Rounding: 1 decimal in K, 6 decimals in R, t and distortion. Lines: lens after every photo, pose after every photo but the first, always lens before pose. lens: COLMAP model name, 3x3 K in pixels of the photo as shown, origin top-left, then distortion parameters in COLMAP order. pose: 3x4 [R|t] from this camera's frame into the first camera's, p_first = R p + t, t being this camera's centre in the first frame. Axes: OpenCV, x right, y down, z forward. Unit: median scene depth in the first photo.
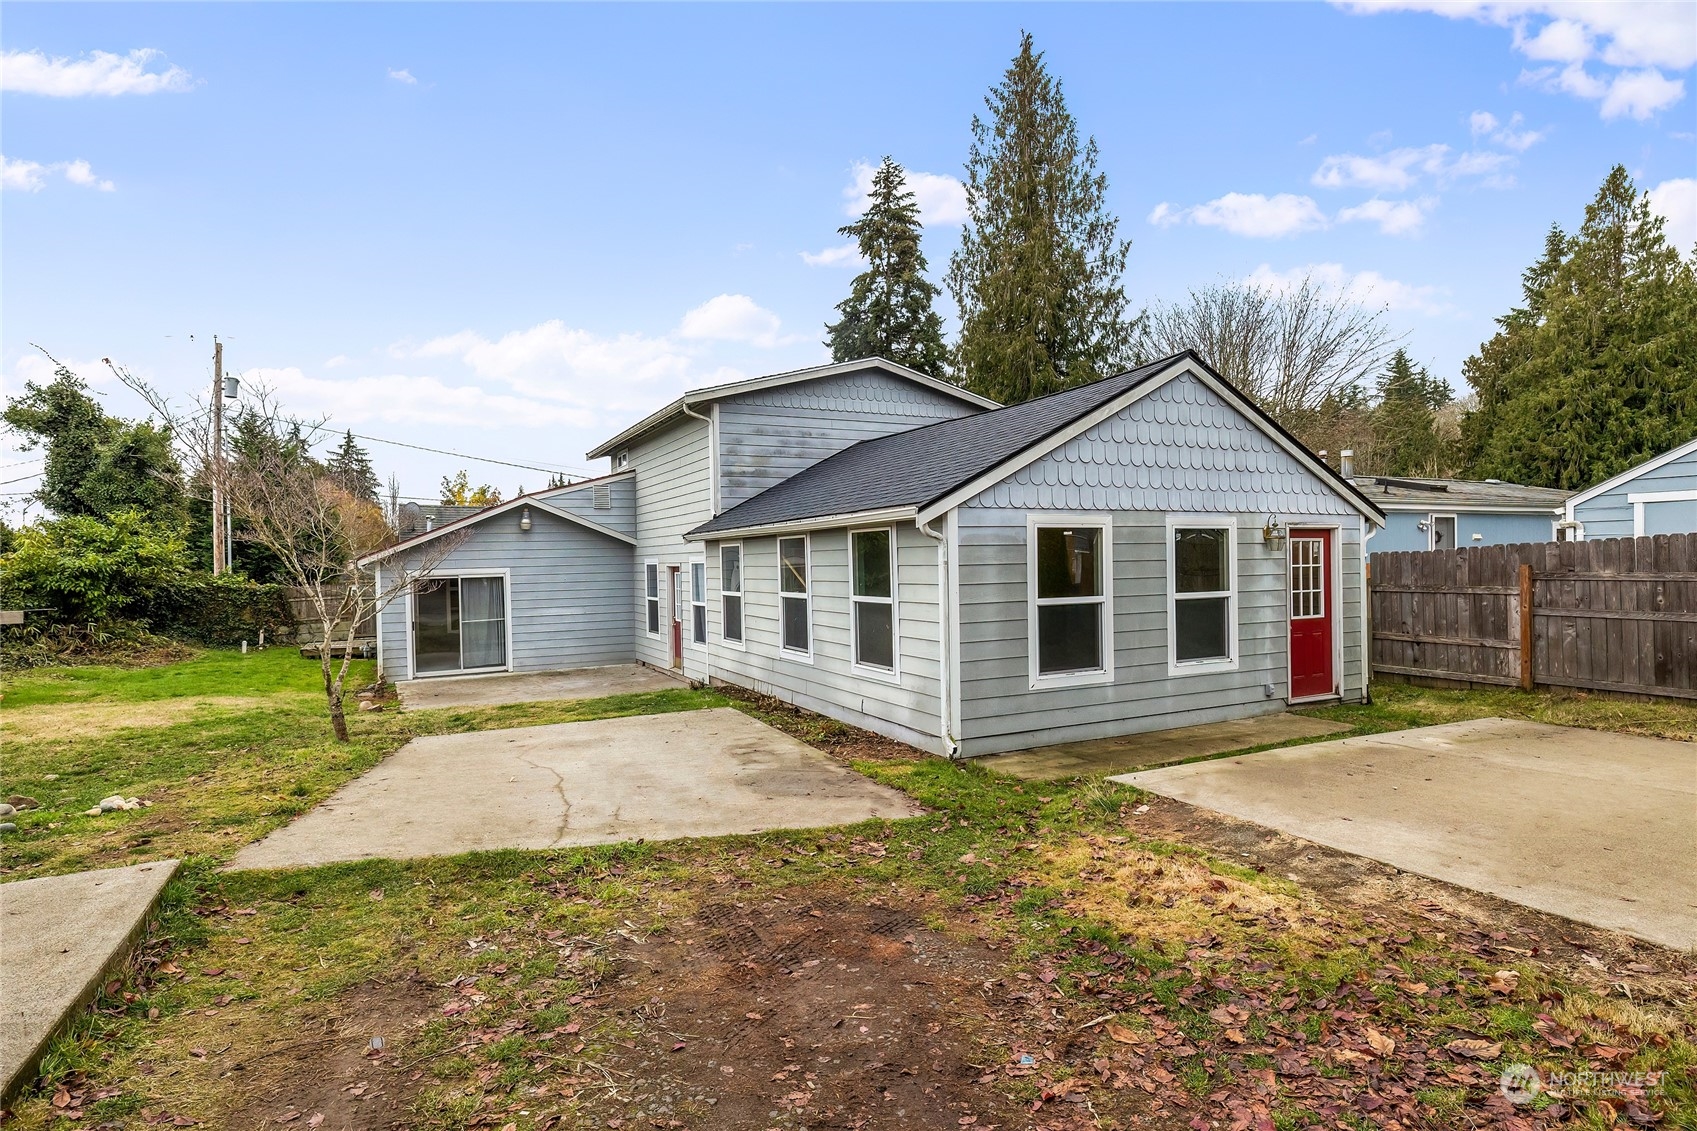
lens RADIAL K [[873.3, 0, 848.5], [0, 873.3, 565.5], [0, 0, 1]] dist [-0.000082, -0.000093]
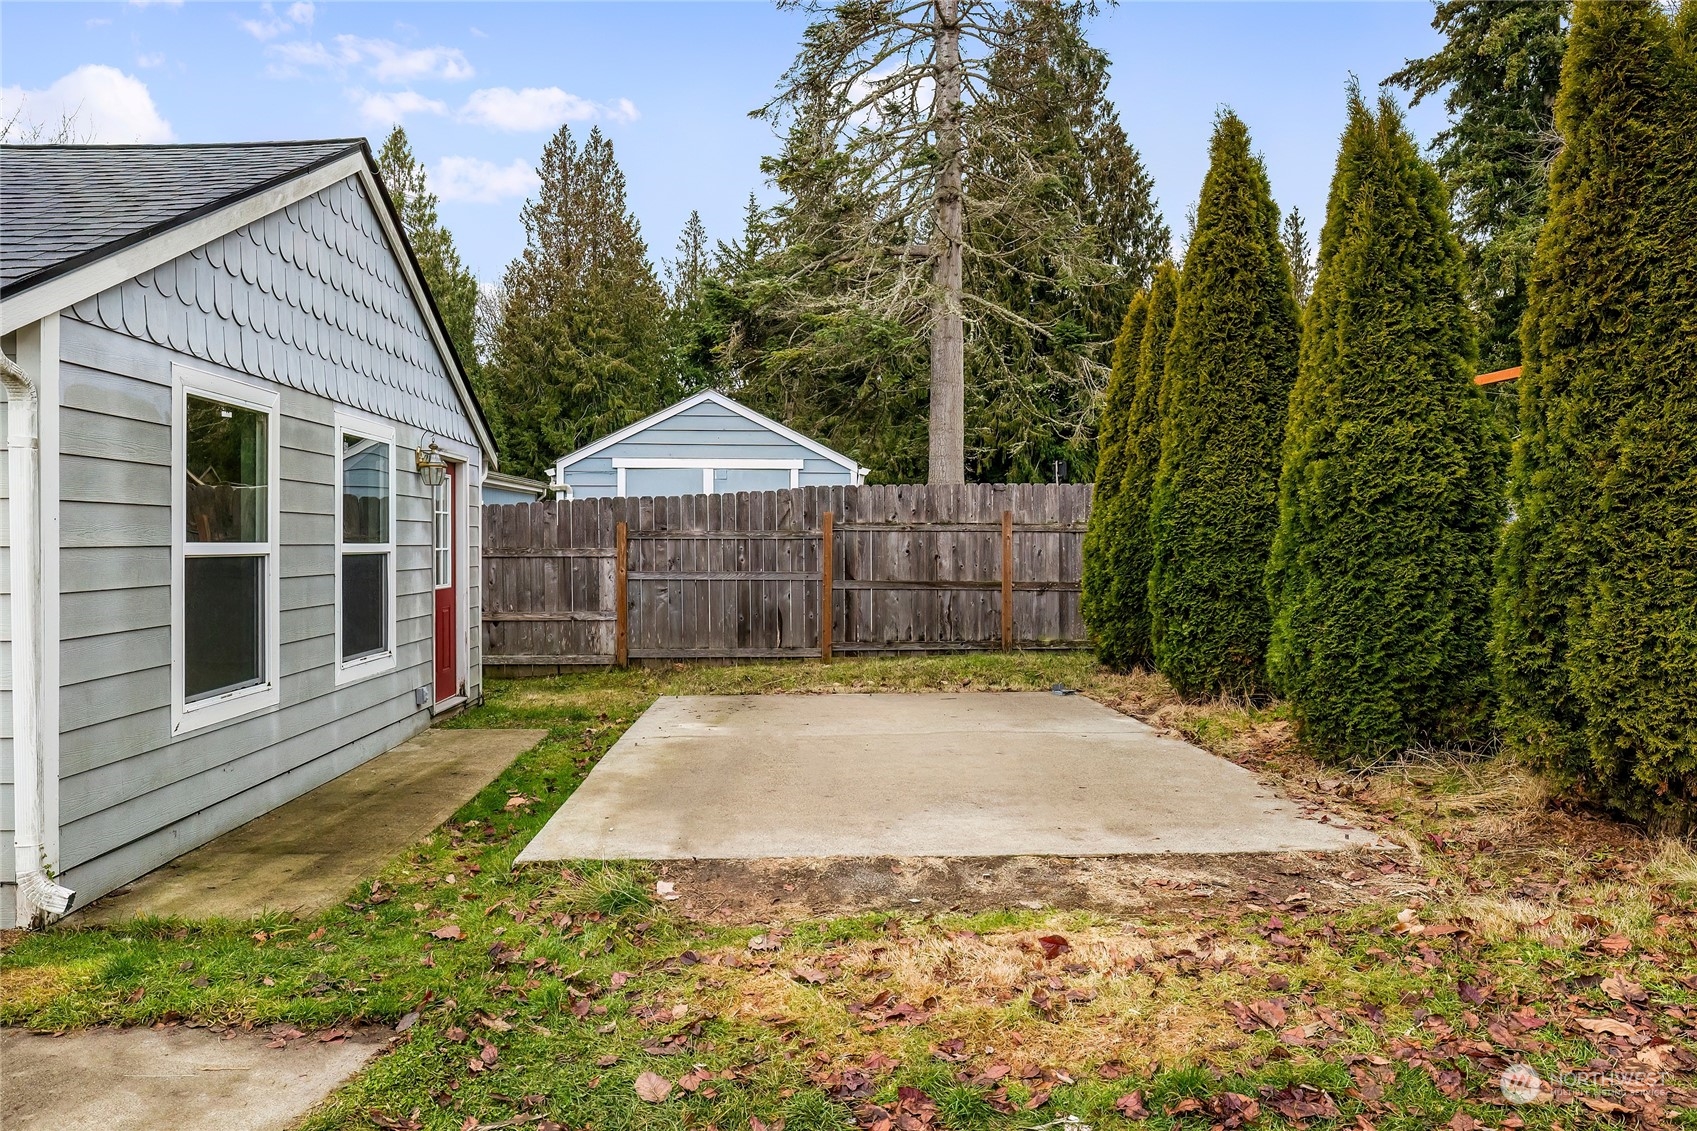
lens RADIAL K [[1143.6, 0, 847.0], [0, 1143.6, 538.6], [0, 0, 1]] dist [0.002235, 0.000092]
pose [[0.412019, 0.019823, 0.910960, -0.186470], [-0.002038, 0.999781, -0.020835, 0.044024], [-0.911173, 0.006728, 0.411969, 0.377507]]
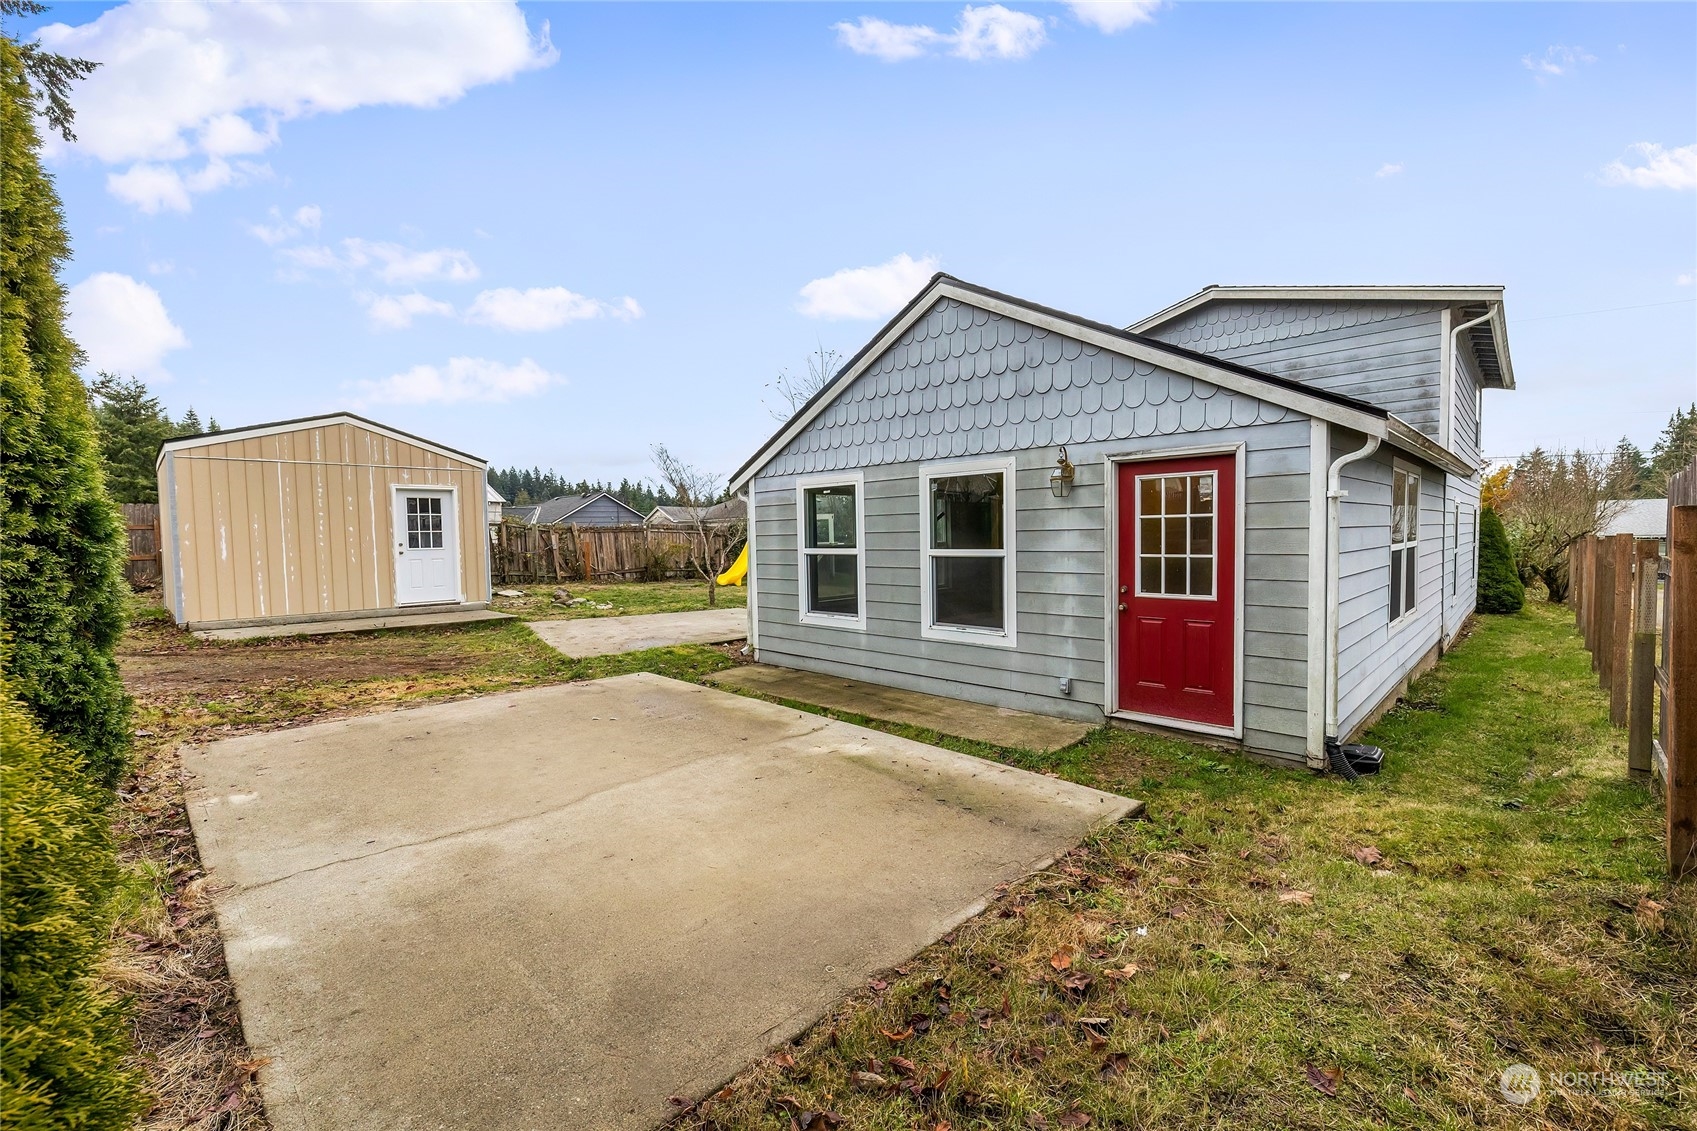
lens RADIAL K [[724.9, 0, 843.1], [0, 724.9, 554.3], [0, 0, 1]] dist [0.001063, 0.000010]
pose [[0.305081, 0.041586, -0.951418, 1.078169], [0.014493, 0.998728, 0.048301, -0.001182], [0.952216, -0.028524, 0.304091, 0.682603]]
